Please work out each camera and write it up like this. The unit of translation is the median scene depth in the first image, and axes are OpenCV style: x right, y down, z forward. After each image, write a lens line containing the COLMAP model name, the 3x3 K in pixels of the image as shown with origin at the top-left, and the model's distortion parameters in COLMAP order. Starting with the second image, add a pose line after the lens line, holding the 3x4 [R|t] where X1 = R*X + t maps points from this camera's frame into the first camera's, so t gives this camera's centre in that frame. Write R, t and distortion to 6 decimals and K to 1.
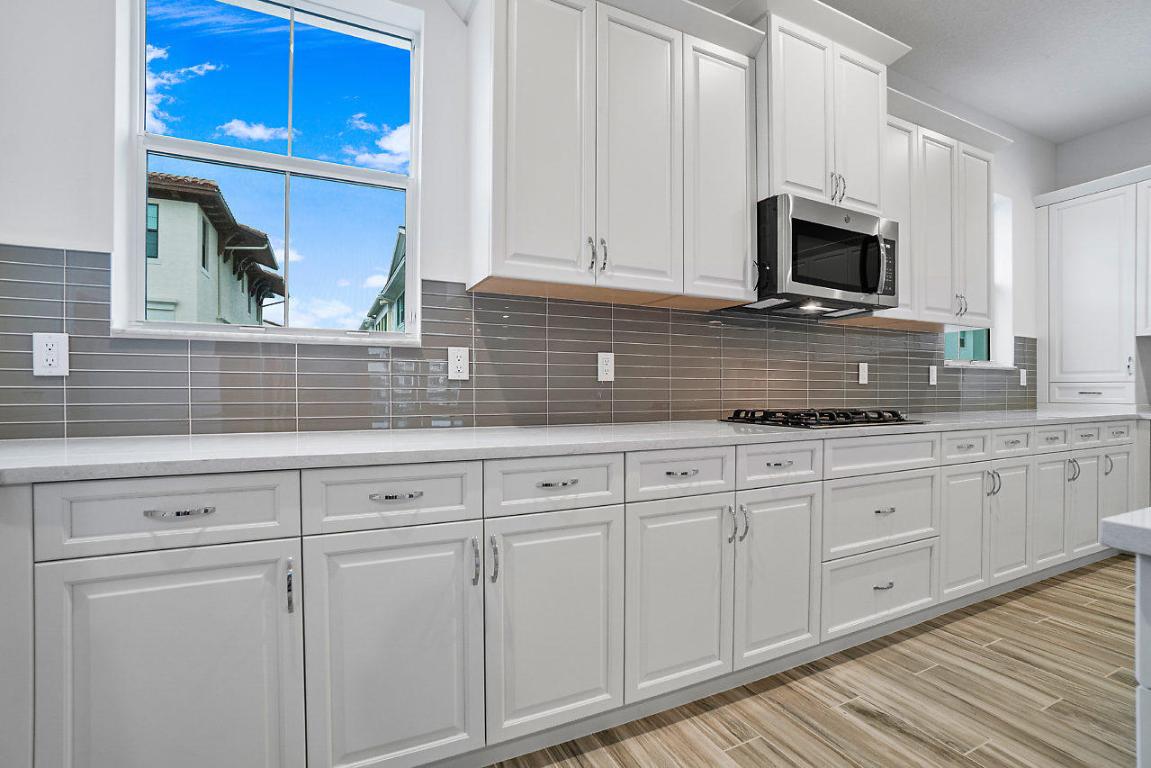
lens RADIAL K [[514.7, 0, 573.4], [0, 514.7, 399.4], [0, 0, 1]] dist [-0.044066, 0.013978]
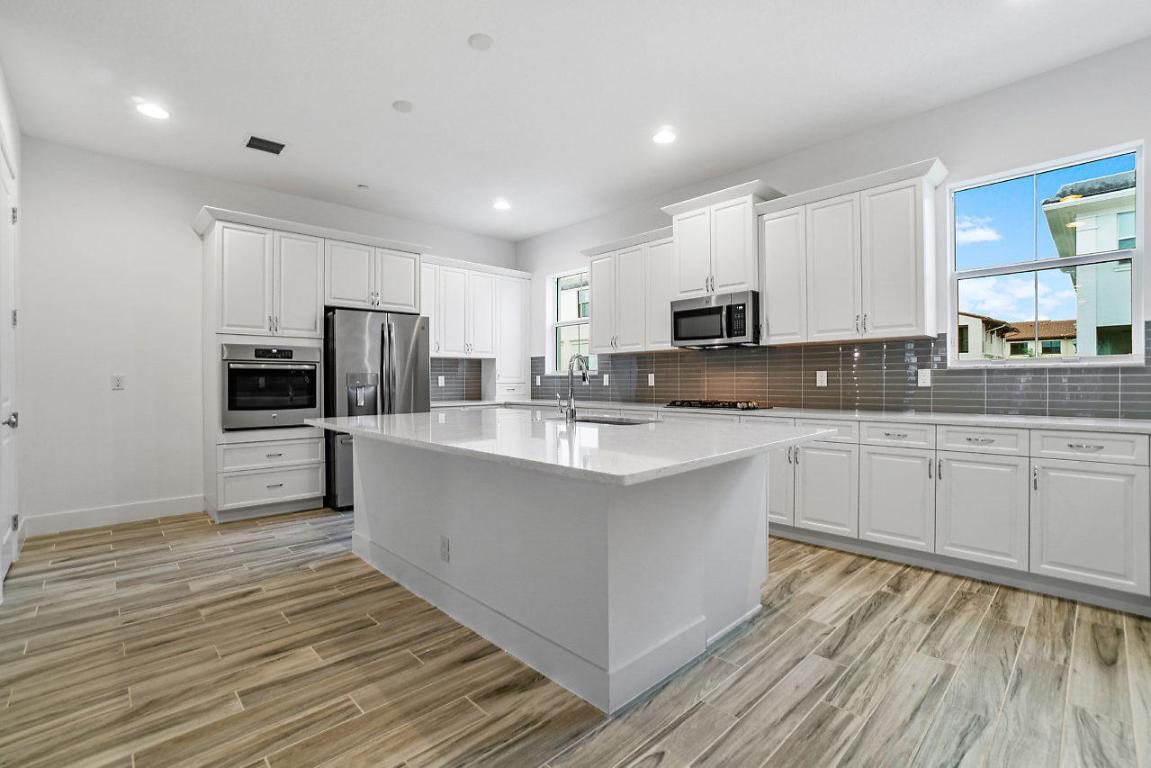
lens RADIAL K [[514.7, 0, 578.8], [0, 514.7, 383.8], [0, 0, 1]] dist [-0.044066, 0.013978]
pose [[0.314749, -0.000310, -0.949175, 2.568462], [-0.014817, 0.999876, -0.005240, -0.029872], [0.949059, 0.015714, 0.314705, -0.092650]]
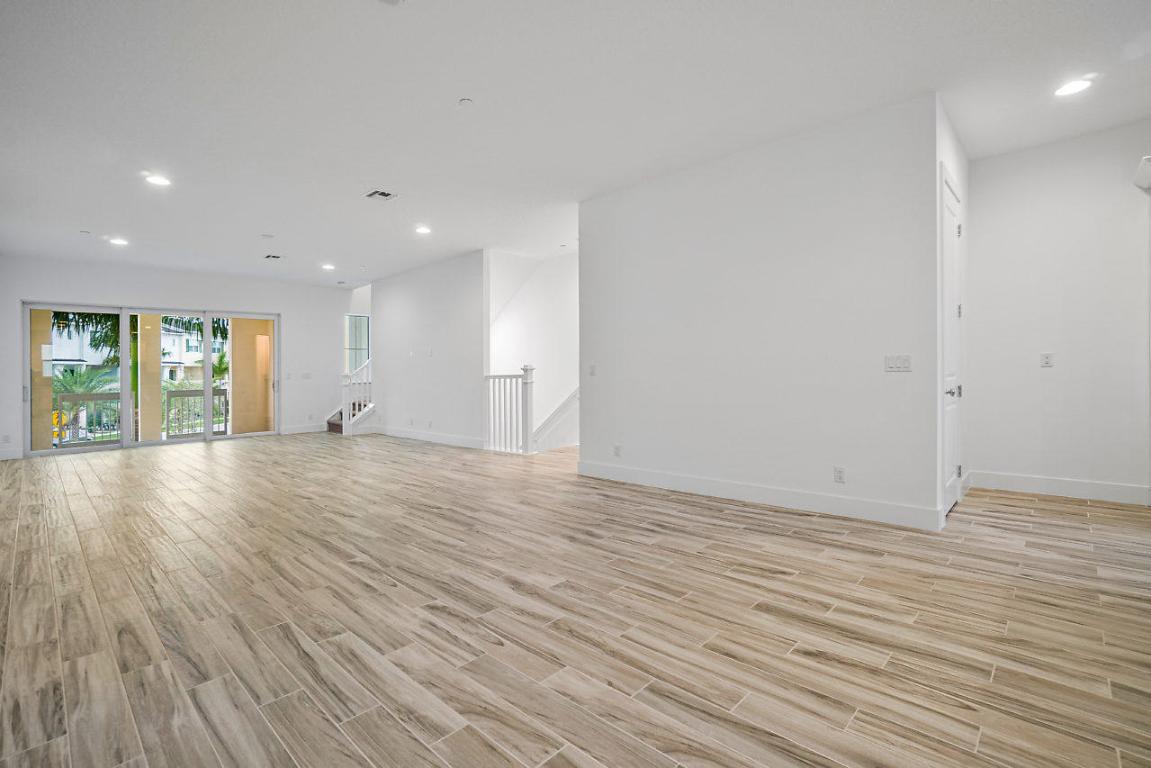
lens RADIAL K [[531.3, 0, 570.0], [0, 531.3, 361.4], [0, 0, 1]] dist [-0.013606, 0.002035]
pose [[-0.937257, 0.011208, -0.348458, 2.719587], [0.012090, 0.999927, -0.000356, -0.034185], [0.348429, -0.004546, -0.937324, 0.167718]]
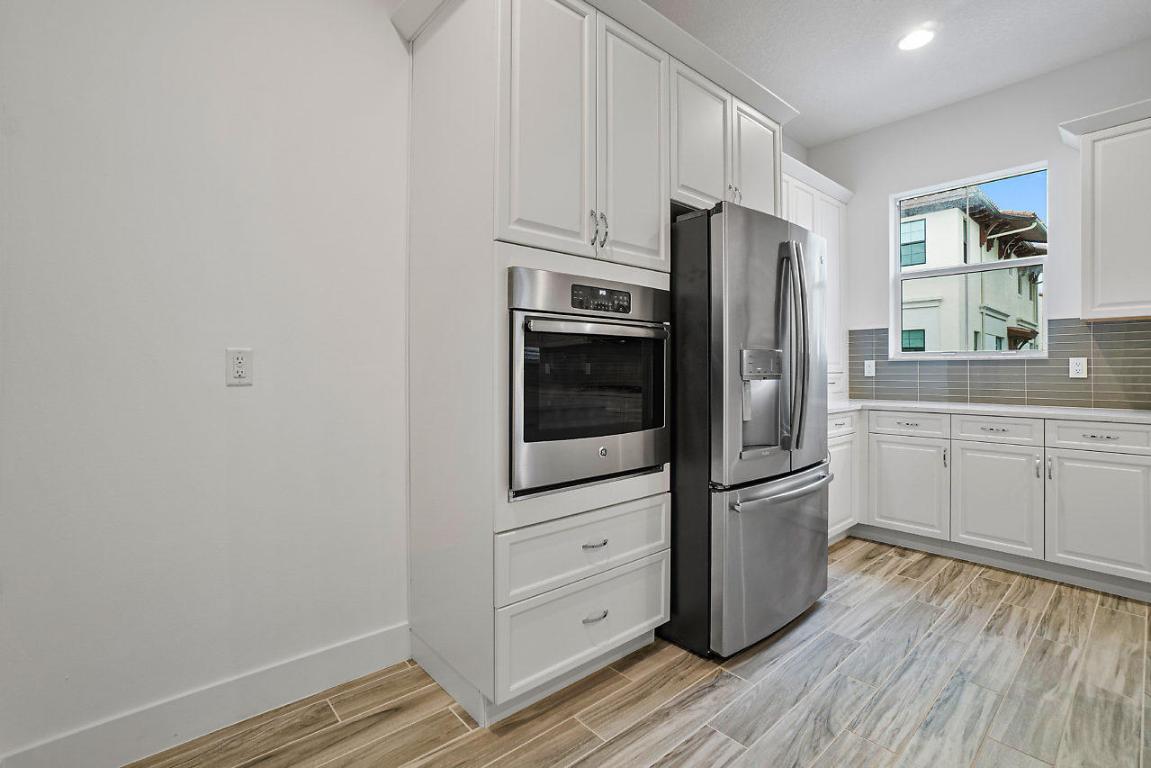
lens RADIAL K [[514.7, 0, 558.0], [0, 514.7, 367.2], [0, 0, 1]] dist [-0.044066, 0.013978]
pose [[0.240986, -0.009729, -0.970480, 0.905195], [-0.019584, 0.999697, -0.014885, -0.016312], [0.970331, 0.022593, 0.240723, -0.967918]]
